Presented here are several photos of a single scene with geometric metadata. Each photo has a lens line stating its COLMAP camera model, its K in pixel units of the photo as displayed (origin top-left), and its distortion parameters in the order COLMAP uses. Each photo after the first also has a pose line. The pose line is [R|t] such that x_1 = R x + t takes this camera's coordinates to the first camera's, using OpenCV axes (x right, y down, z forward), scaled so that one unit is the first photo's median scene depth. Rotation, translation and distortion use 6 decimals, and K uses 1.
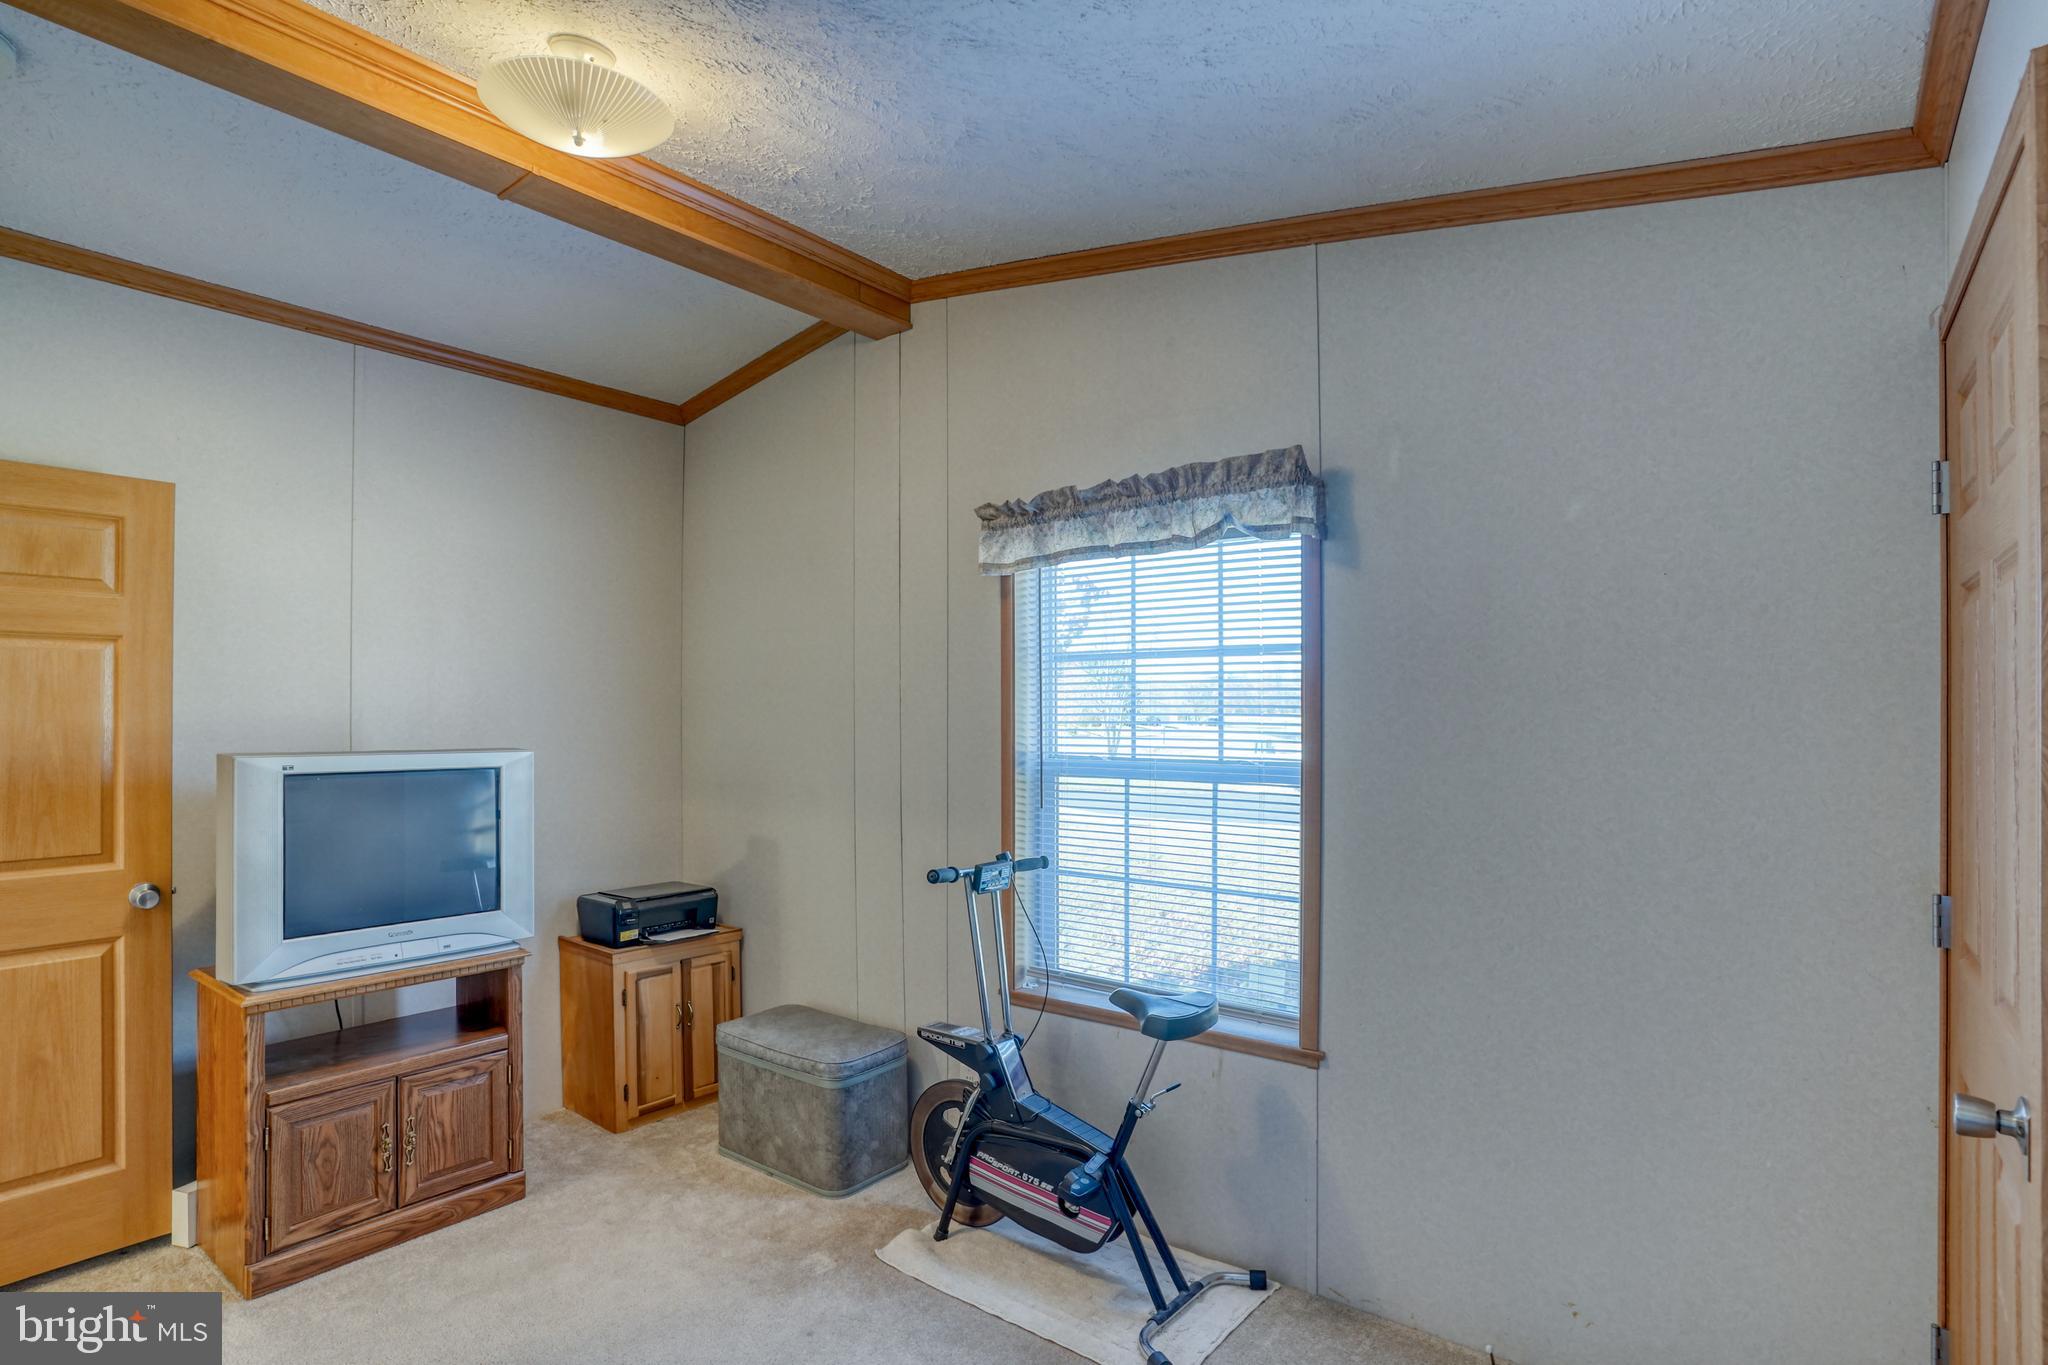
lens RADIAL K [[1025.0, 0, 1007.6], [0, 1025.0, 684.1], [0, 0, 1]] dist [-0.088664, 0.040000]
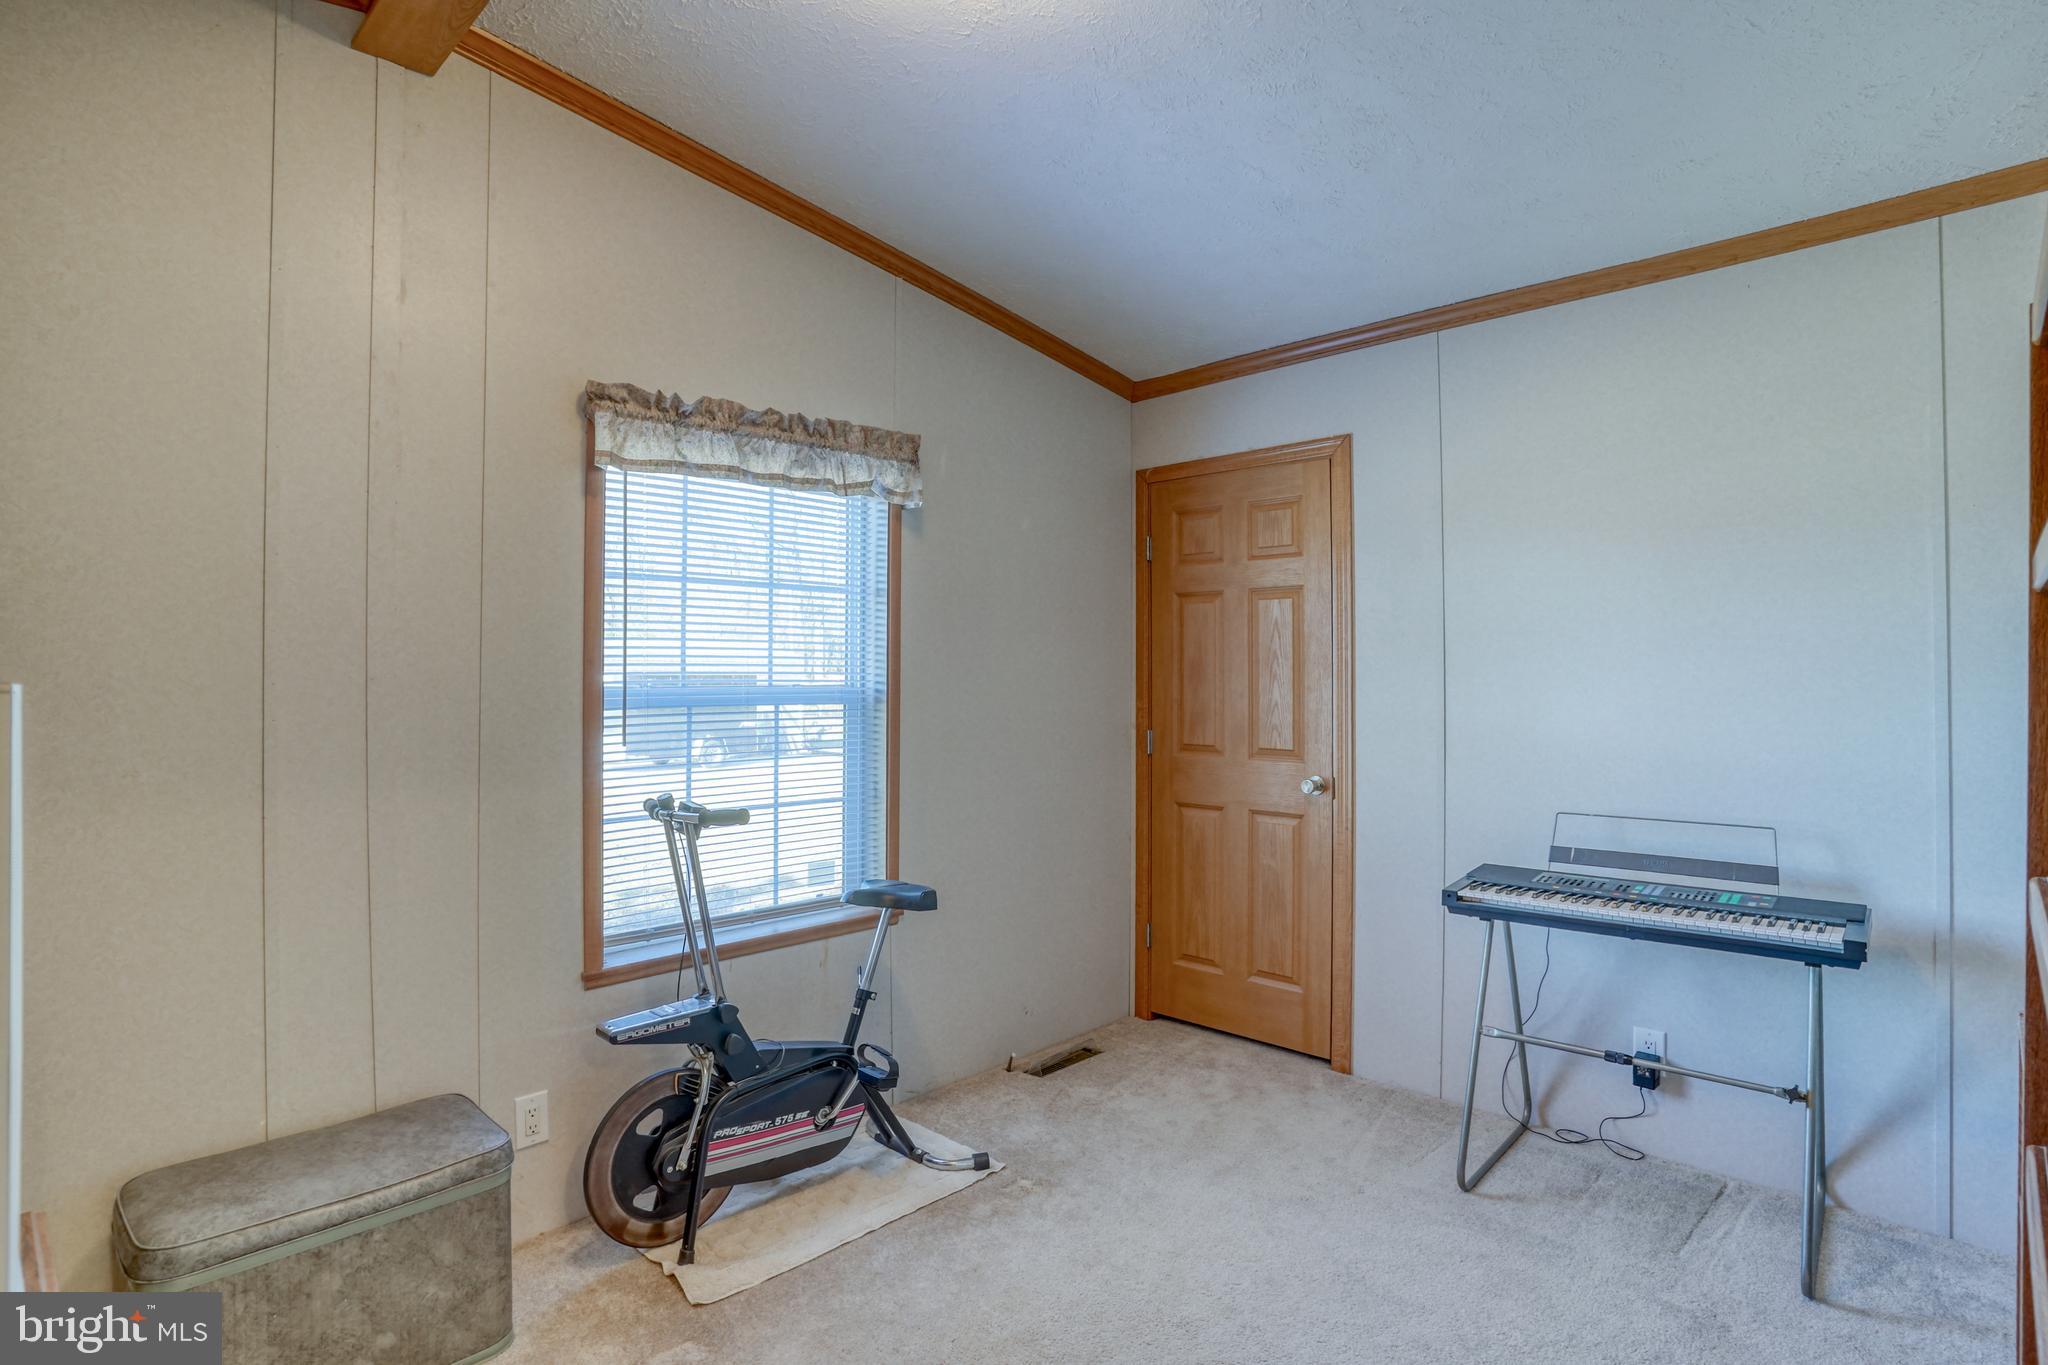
lens RADIAL K [[1053.1, 0, 1016.1], [0, 1053.1, 656.9], [0, 0, 1]] dist [-0.073415, 0.038556]
pose [[0.112115, 0.015098, 0.993581, -0.887180], [-0.026877, 0.999565, -0.012156, 0.050309], [-0.993332, -0.025342, 0.112472, 0.633565]]
